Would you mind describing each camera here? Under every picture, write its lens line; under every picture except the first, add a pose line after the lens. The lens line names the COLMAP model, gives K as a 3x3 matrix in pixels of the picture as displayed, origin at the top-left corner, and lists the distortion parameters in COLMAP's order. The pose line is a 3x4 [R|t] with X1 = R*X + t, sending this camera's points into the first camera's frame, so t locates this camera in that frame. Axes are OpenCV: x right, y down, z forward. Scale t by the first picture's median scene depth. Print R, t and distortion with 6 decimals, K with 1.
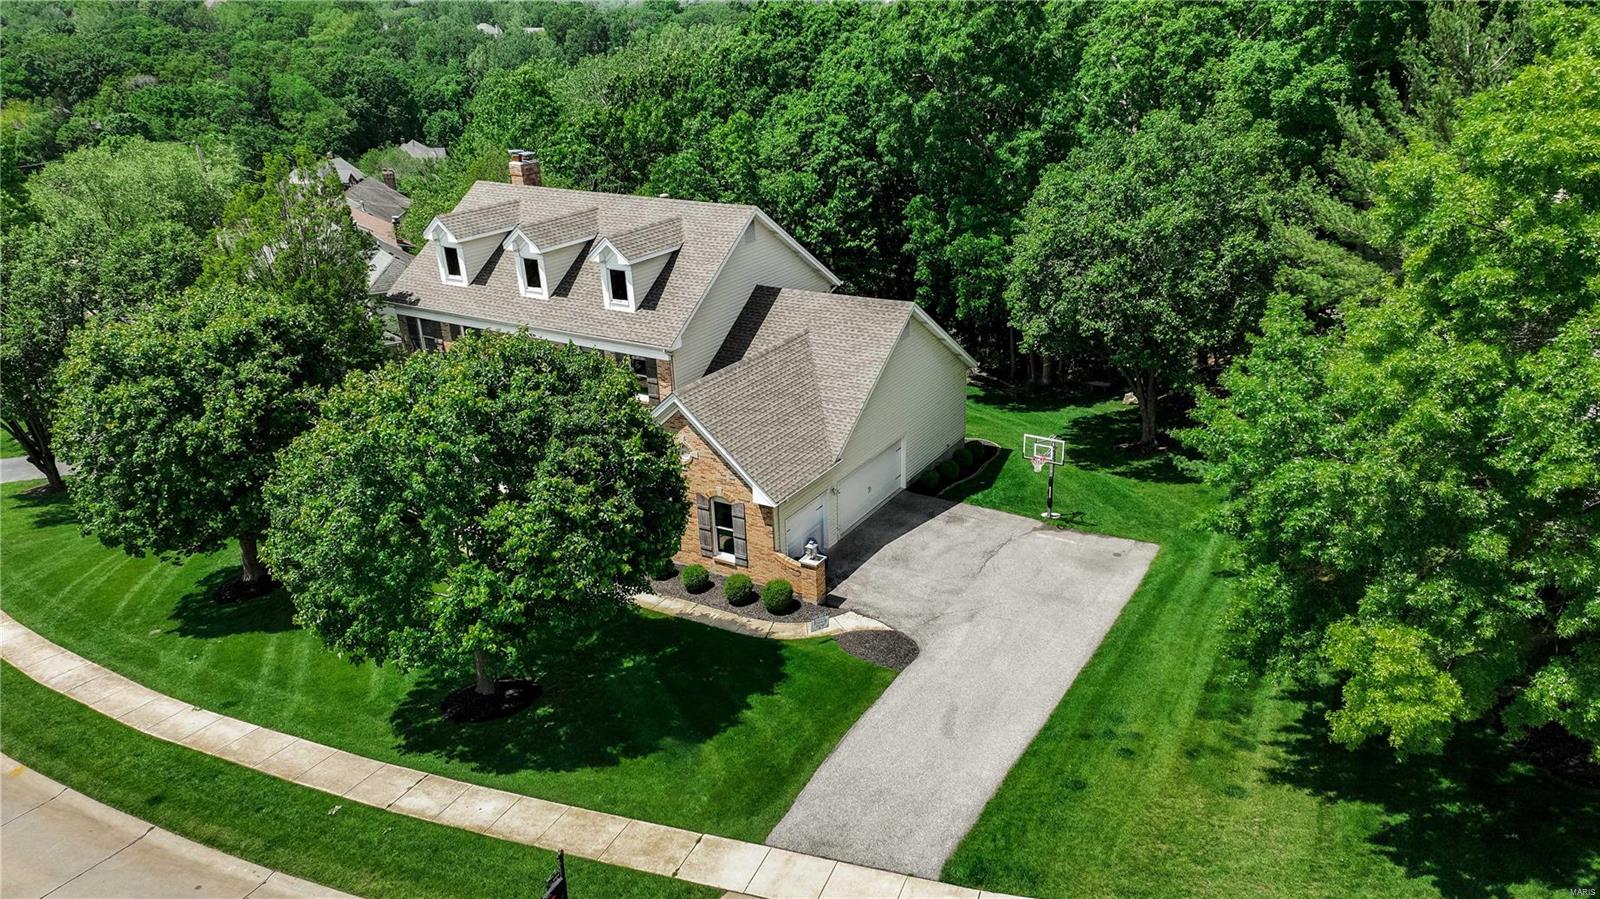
lens RADIAL K [[1112.6, 0, 814.5], [0, 1112.6, 457.6], [0, 0, 1]] dist [0.222309, -0.212489]
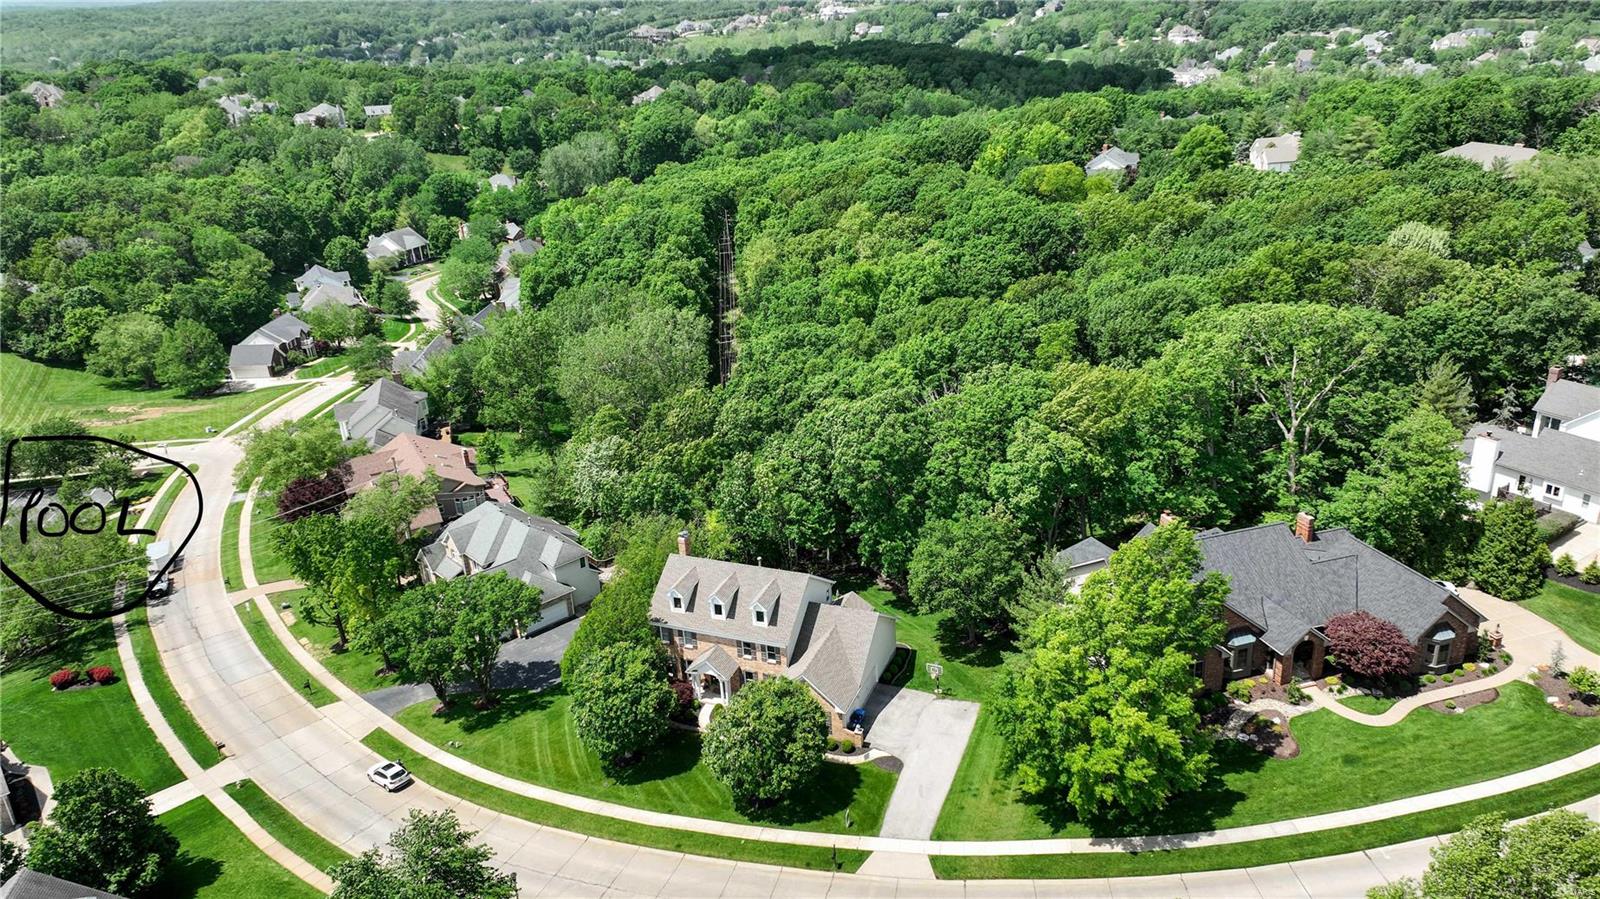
lens RADIAL K [[1112.6, 0, 814.5], [0, 1112.6, 457.6], [0, 0, 1]] dist [0.222309, -0.212489]
pose [[0.986347, -0.082633, 0.142448, -0.375303], [0.081540, 0.996579, 0.013501, -0.522342], [-0.143076, -0.001701, 0.989710, -1.433363]]
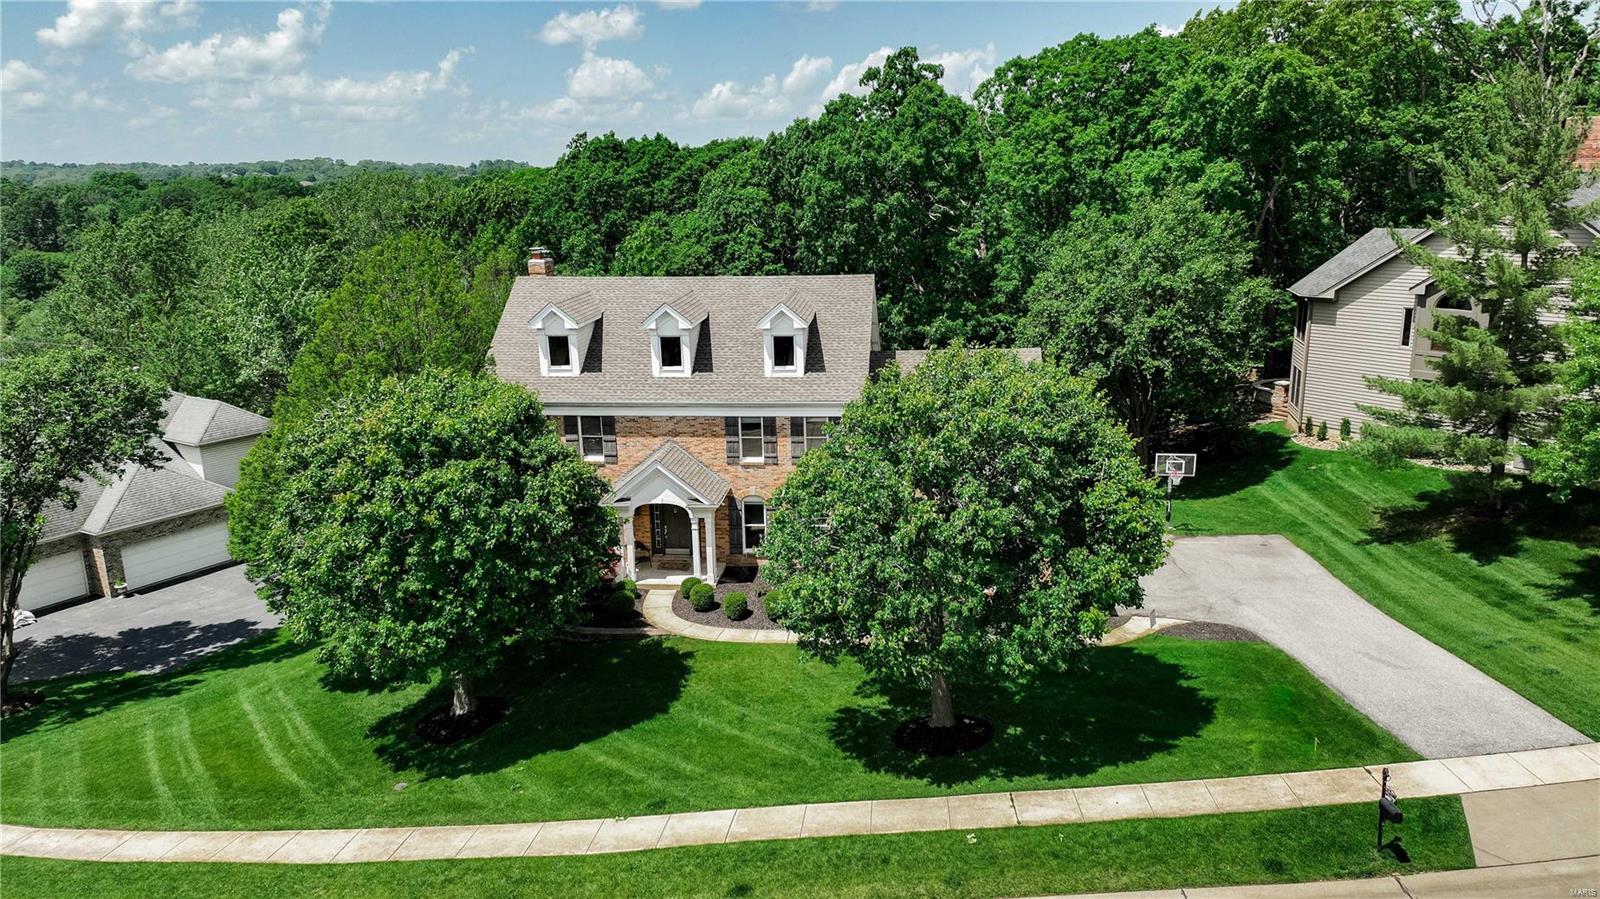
lens RADIAL K [[1112.6, 0, 814.5], [0, 1112.6, 457.6], [0, 0, 1]] dist [0.222309, -0.212489]
pose [[0.905856, -0.095588, 0.412659, -0.564744], [0.156406, 0.980841, -0.116135, 0.058067], [-0.393652, 0.169744, 0.903452, 0.109572]]
